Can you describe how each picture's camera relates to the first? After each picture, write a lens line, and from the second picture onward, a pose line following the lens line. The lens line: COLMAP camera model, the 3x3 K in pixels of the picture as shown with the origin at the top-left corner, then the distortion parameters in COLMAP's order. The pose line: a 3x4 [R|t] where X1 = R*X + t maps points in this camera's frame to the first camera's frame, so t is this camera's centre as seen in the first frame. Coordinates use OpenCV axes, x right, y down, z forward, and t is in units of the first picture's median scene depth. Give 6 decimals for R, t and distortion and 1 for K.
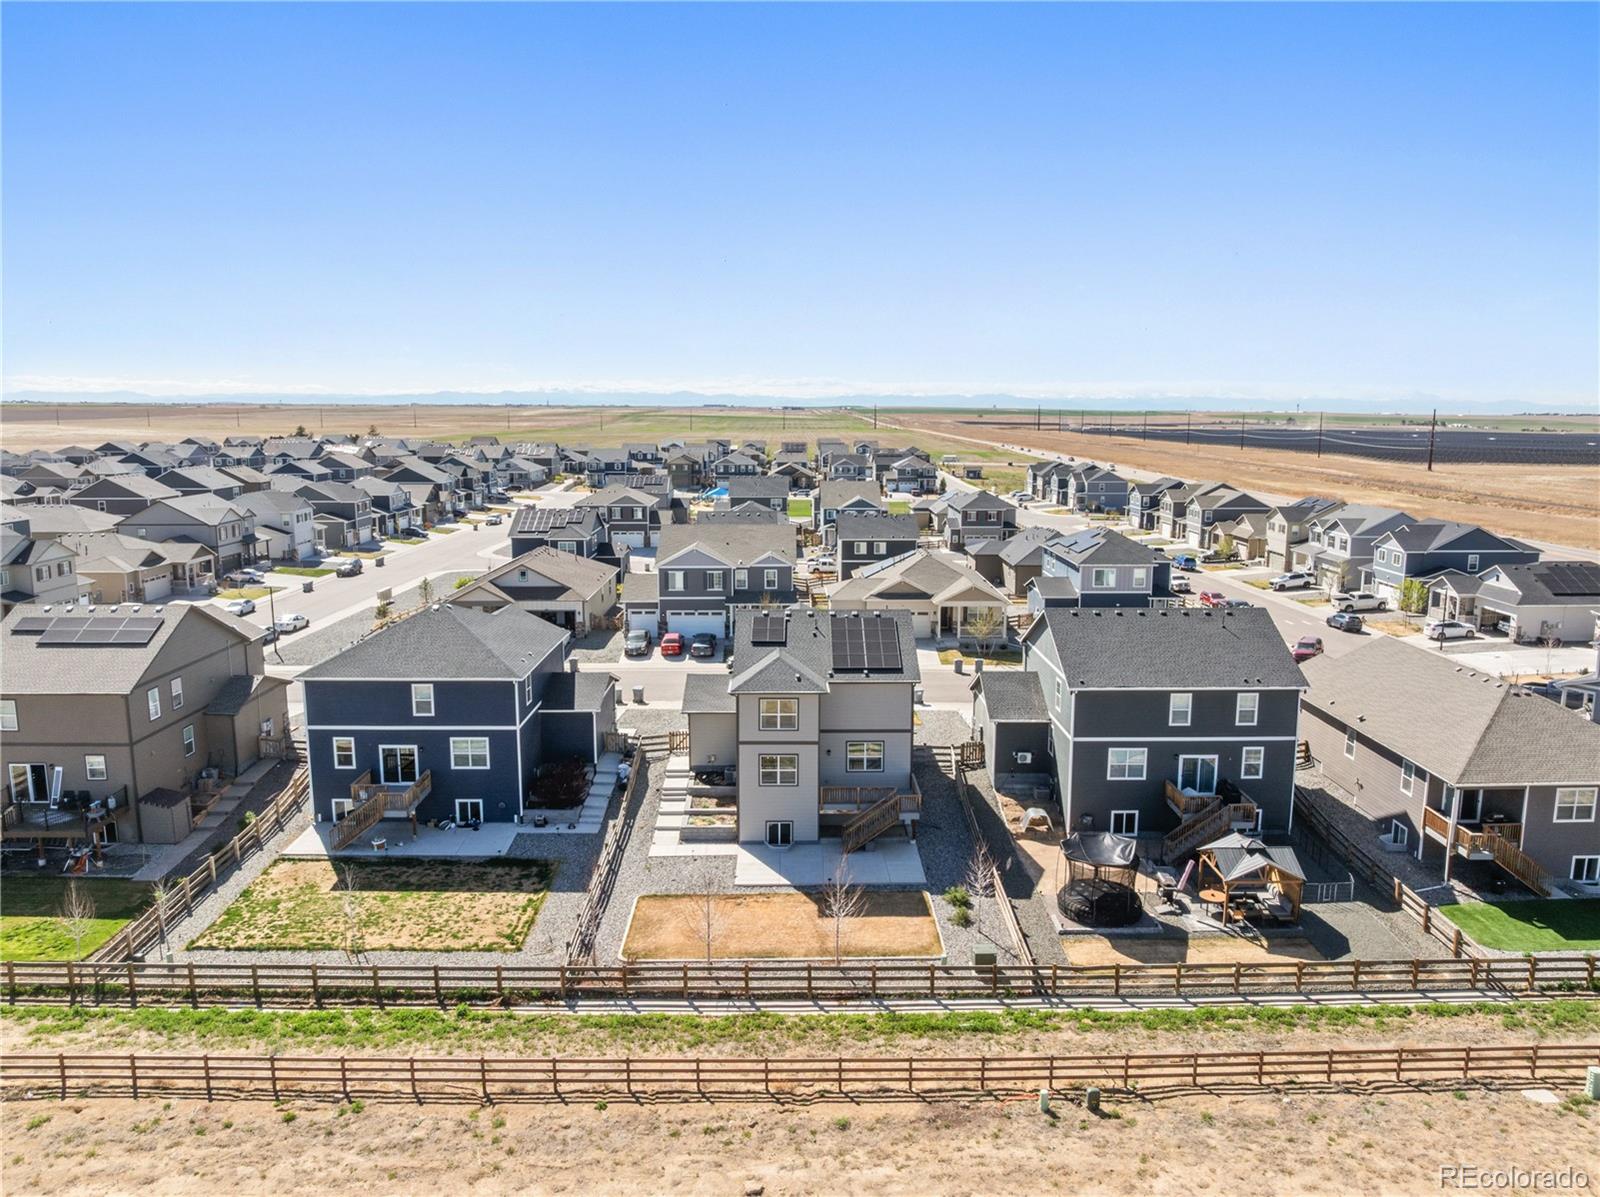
lens RADIAL K [[1126.6, 0, 802.8], [0, 1126.6, 587.5], [0, 0, 1]] dist [-0.030571, -0.011868]
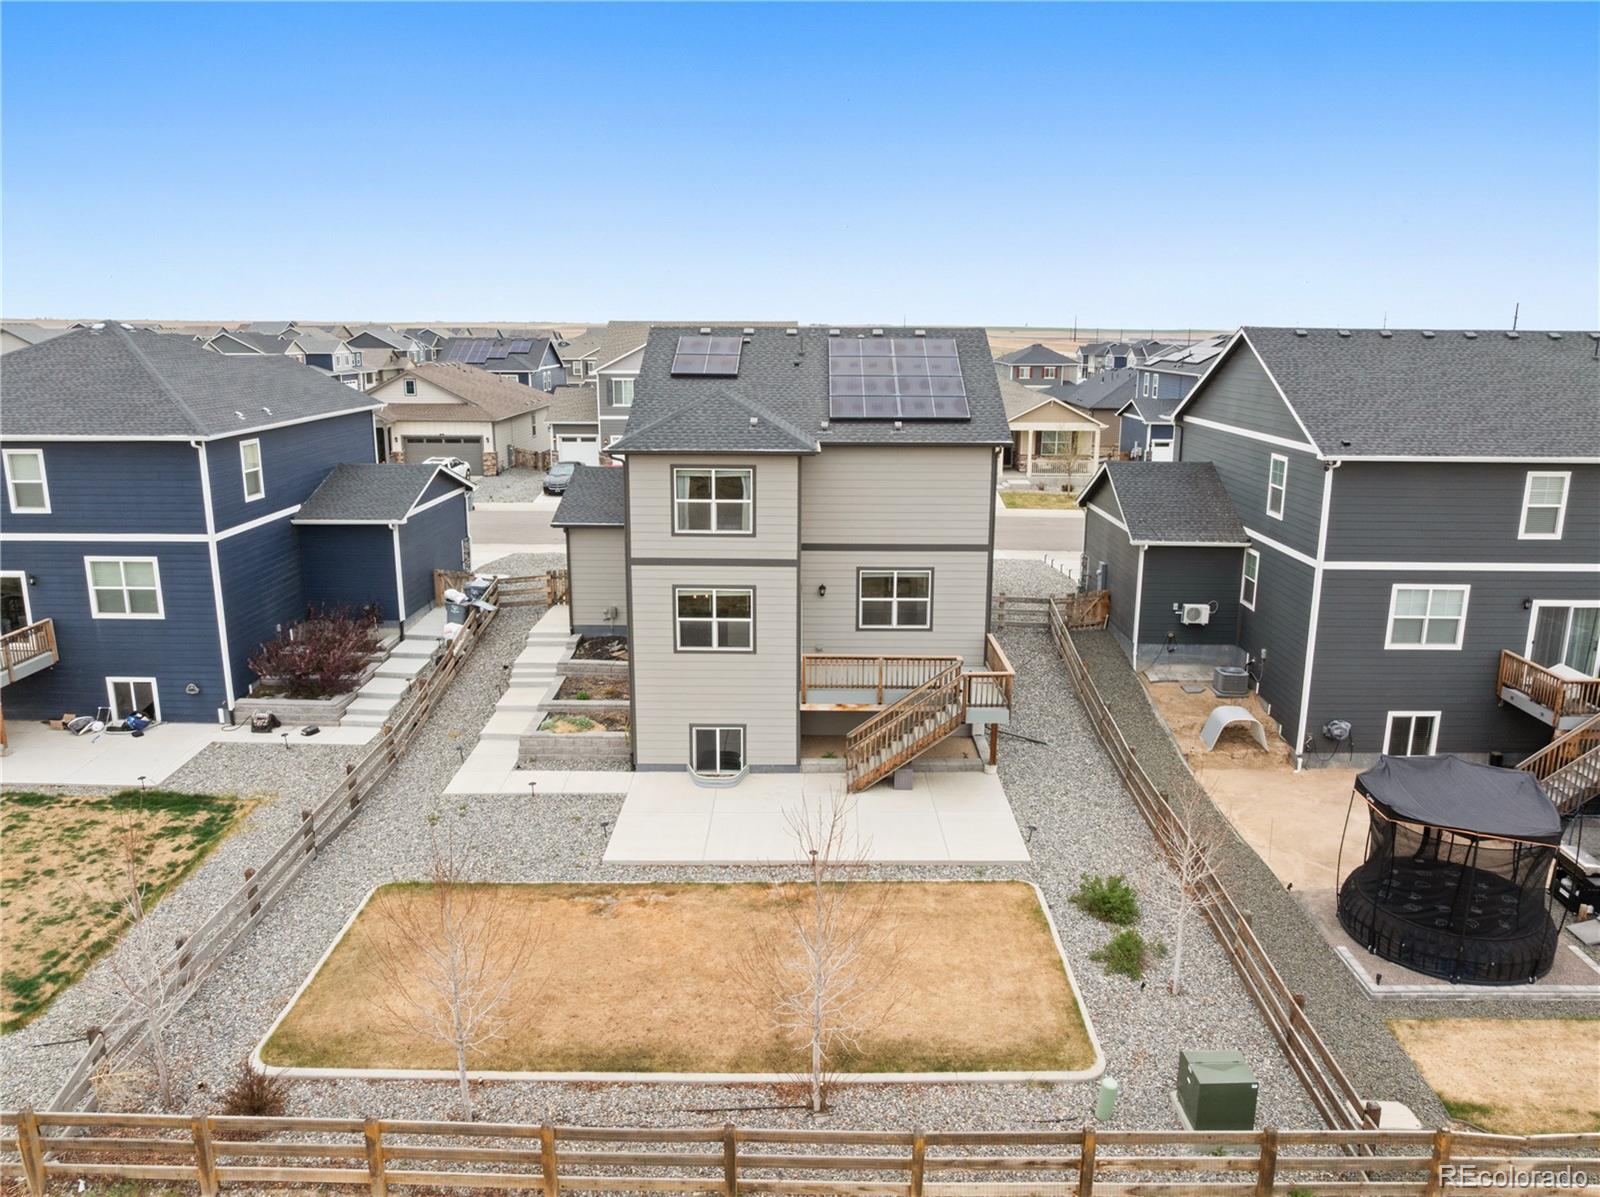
lens RADIAL K [[1126.6, 0, 804.7], [0, 1126.6, 588.3], [0, 0, 1]] dist [-0.030571, -0.011868]
pose [[0.999745, 0.007796, -0.021201, 0.026588], [-0.006303, 0.997554, 0.069615, 0.114180], [0.021691, -0.069464, 0.997349, 0.515746]]
